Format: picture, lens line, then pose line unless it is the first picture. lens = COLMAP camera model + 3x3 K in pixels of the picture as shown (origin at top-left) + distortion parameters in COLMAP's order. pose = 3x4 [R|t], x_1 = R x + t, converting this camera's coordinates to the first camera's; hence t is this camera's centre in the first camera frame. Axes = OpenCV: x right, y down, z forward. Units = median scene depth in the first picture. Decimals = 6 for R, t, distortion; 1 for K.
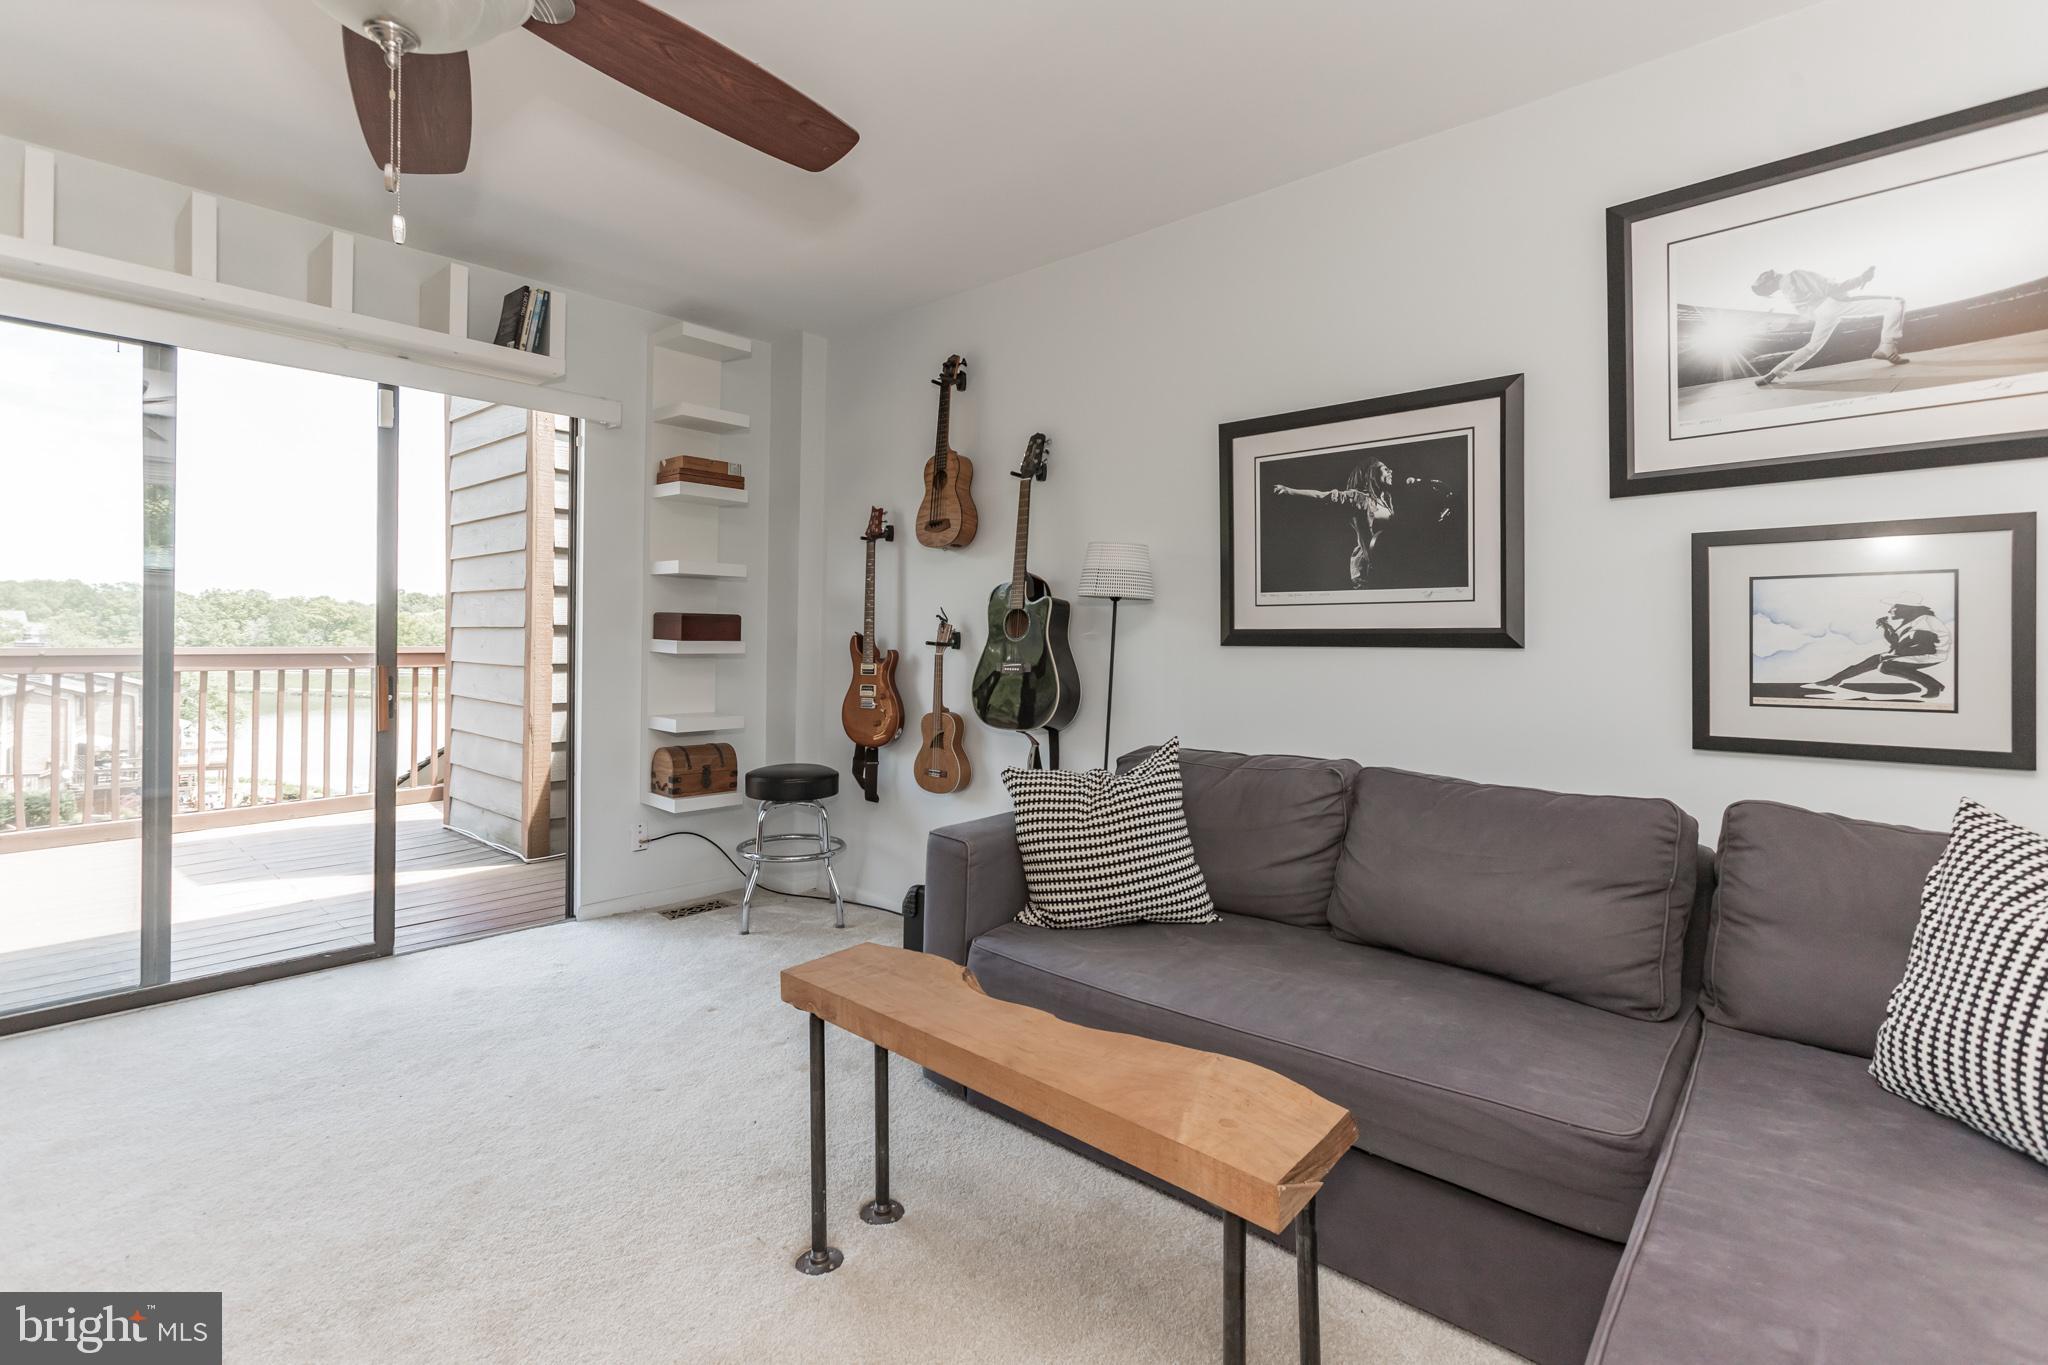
lens RADIAL K [[938.4, 0, 1023.2], [0, 938.4, 630.1], [0, 0, 1]] dist [0.013747, 0.000229]
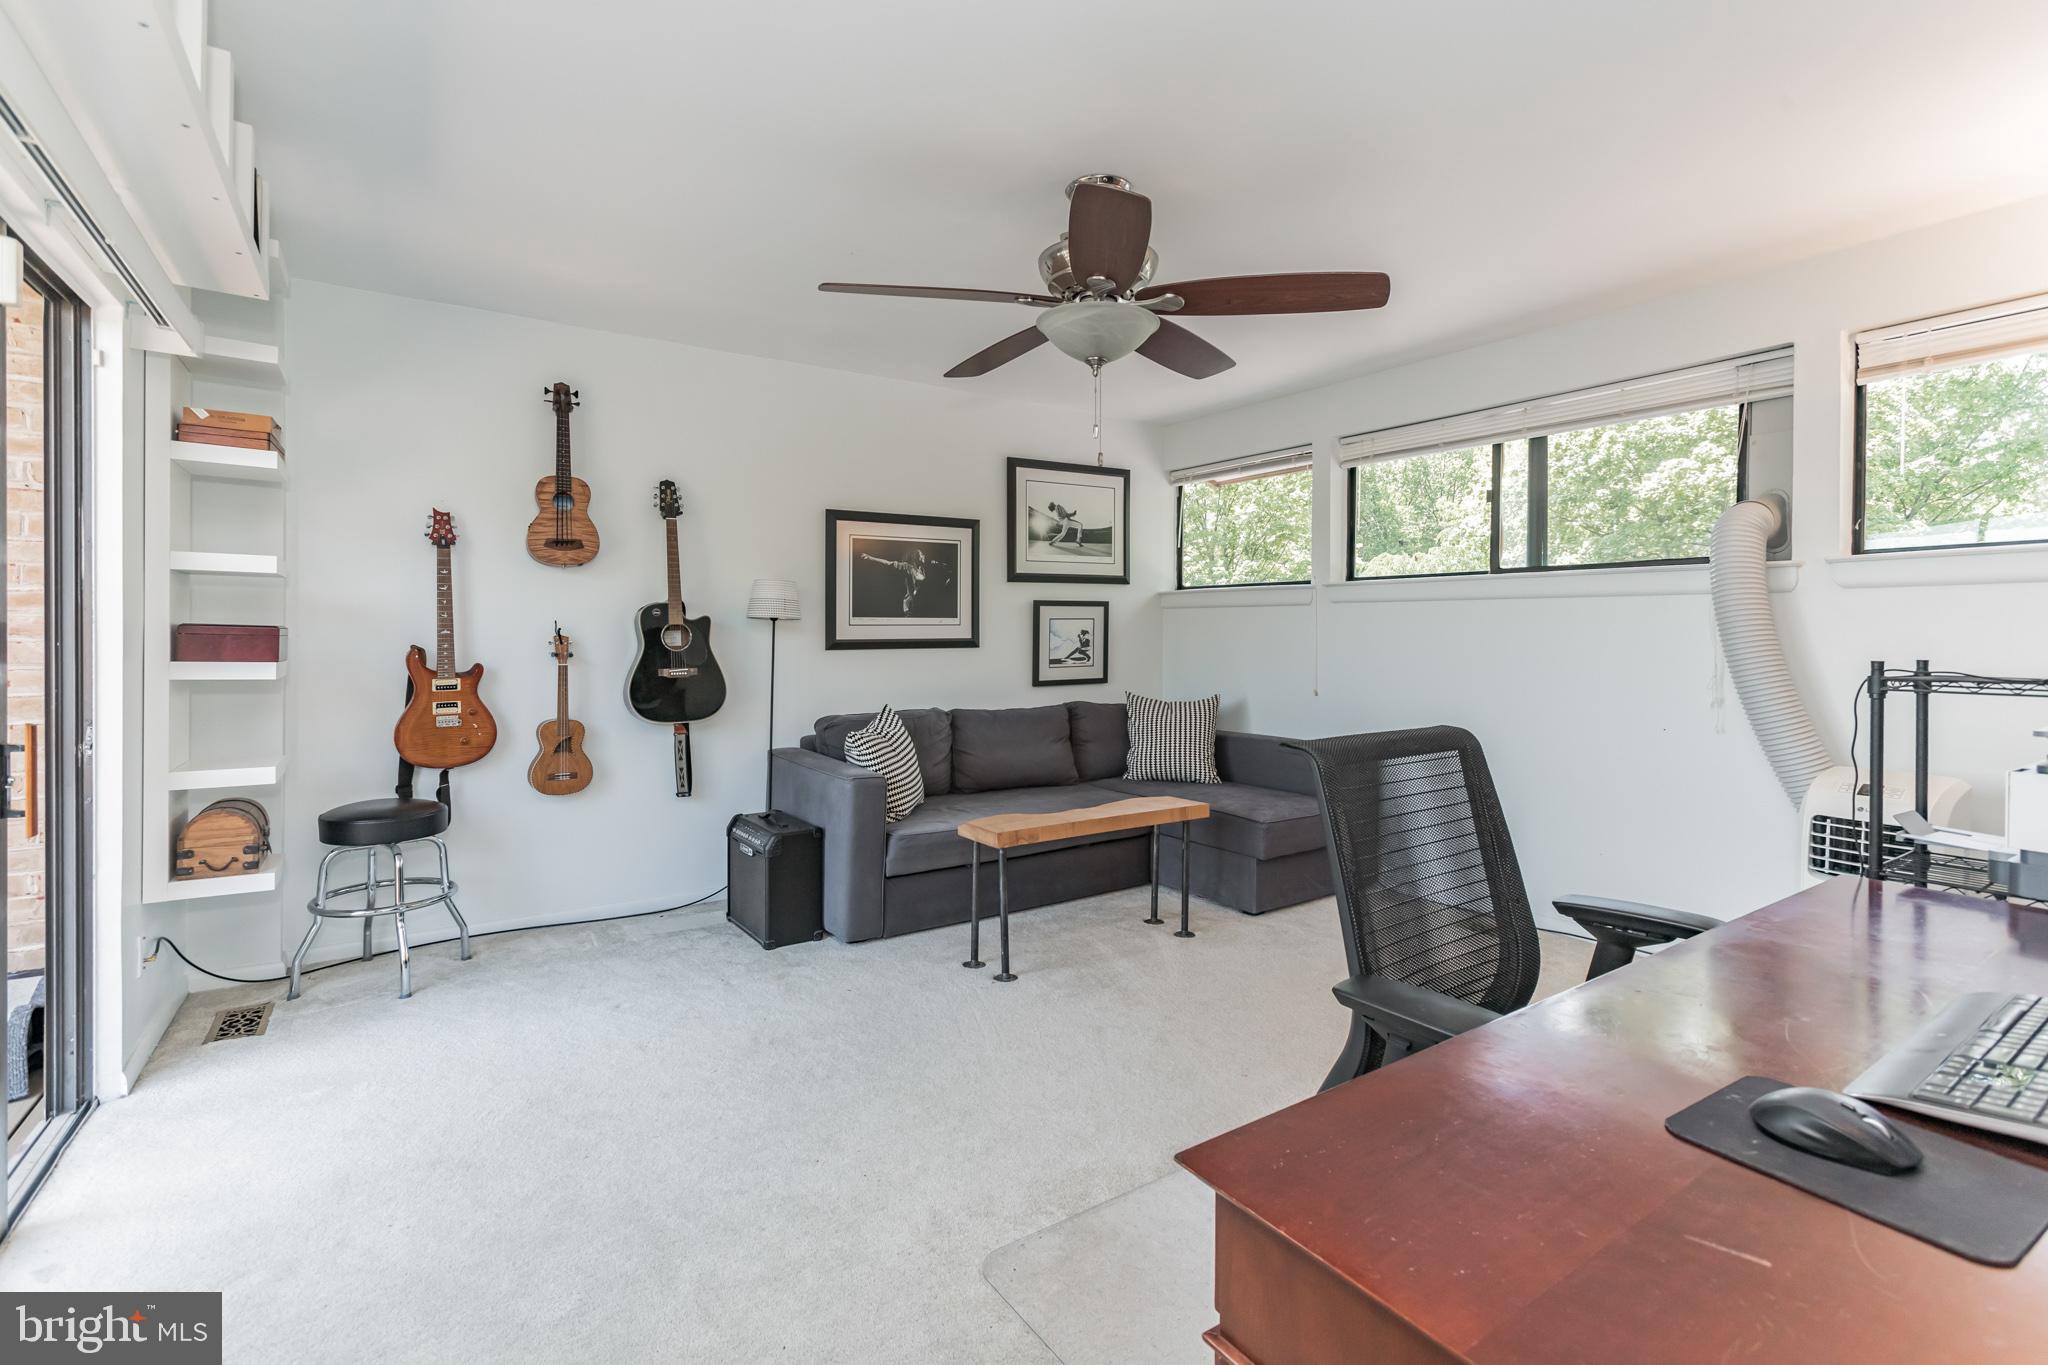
lens RADIAL K [[938.4, 0, 1023.2], [0, 938.4, 630.1], [0, 0, 1]] dist [0.013747, 0.000229]
pose [[0.260260, -0.005903, 0.965521, -1.376814], [-0.003987, 0.999966, 0.007189, -0.033418], [-0.965530, -0.005721, 0.260228, 0.313914]]
